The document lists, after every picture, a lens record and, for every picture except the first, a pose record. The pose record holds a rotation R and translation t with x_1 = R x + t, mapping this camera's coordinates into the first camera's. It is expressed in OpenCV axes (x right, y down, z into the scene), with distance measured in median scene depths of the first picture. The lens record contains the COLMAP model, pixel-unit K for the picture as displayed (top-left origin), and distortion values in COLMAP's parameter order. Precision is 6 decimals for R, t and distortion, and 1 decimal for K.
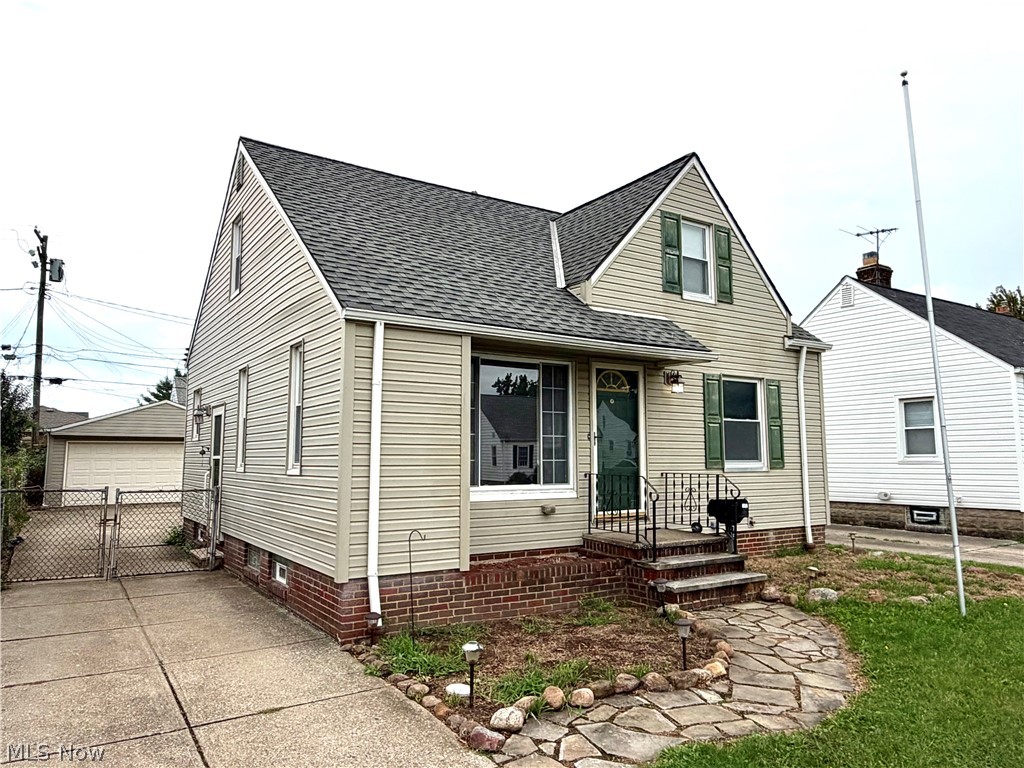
lens RADIAL K [[710.5, 0, 511.8], [0, 710.5, 378.7], [0, 0, 1]] dist [-0.001963, -0.000748]
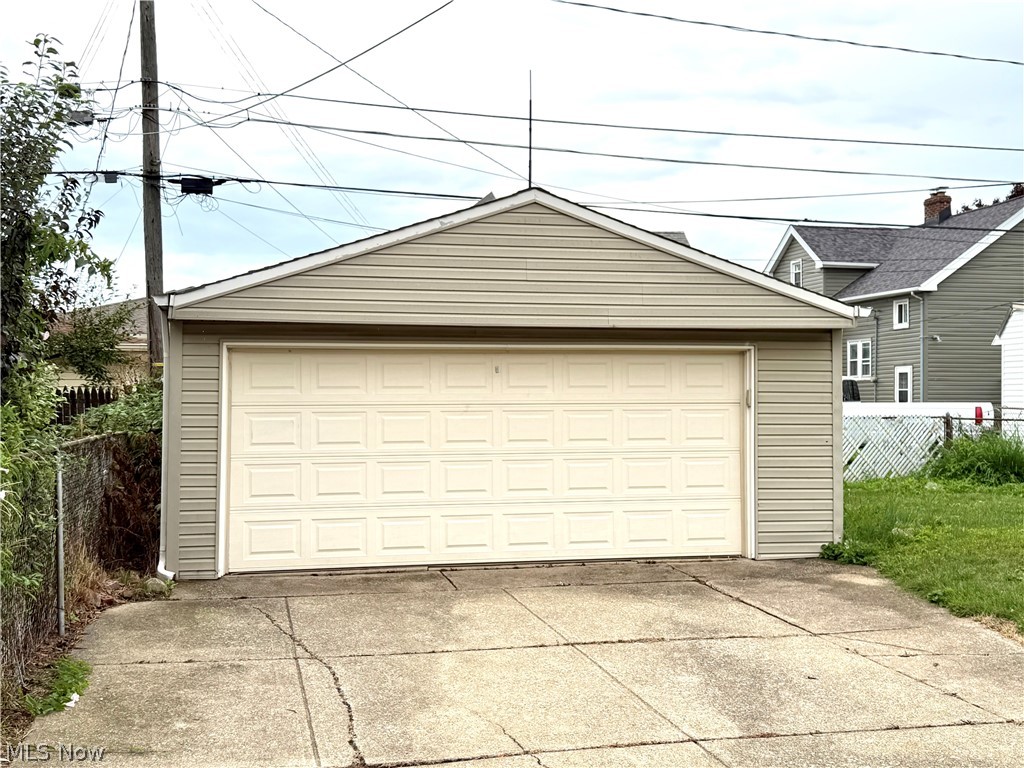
lens RADIAL K [[1279.3, 0, 512.6], [0, 1279.3, 385.2], [0, 0, 1]] dist [0.034549, 0.000000]
pose [[0.936409, -0.001263, -0.350907, -0.274982], [0.034474, 0.995487, 0.088413, 0.051684], [0.349212, -0.094888, 0.932227, 0.456087]]
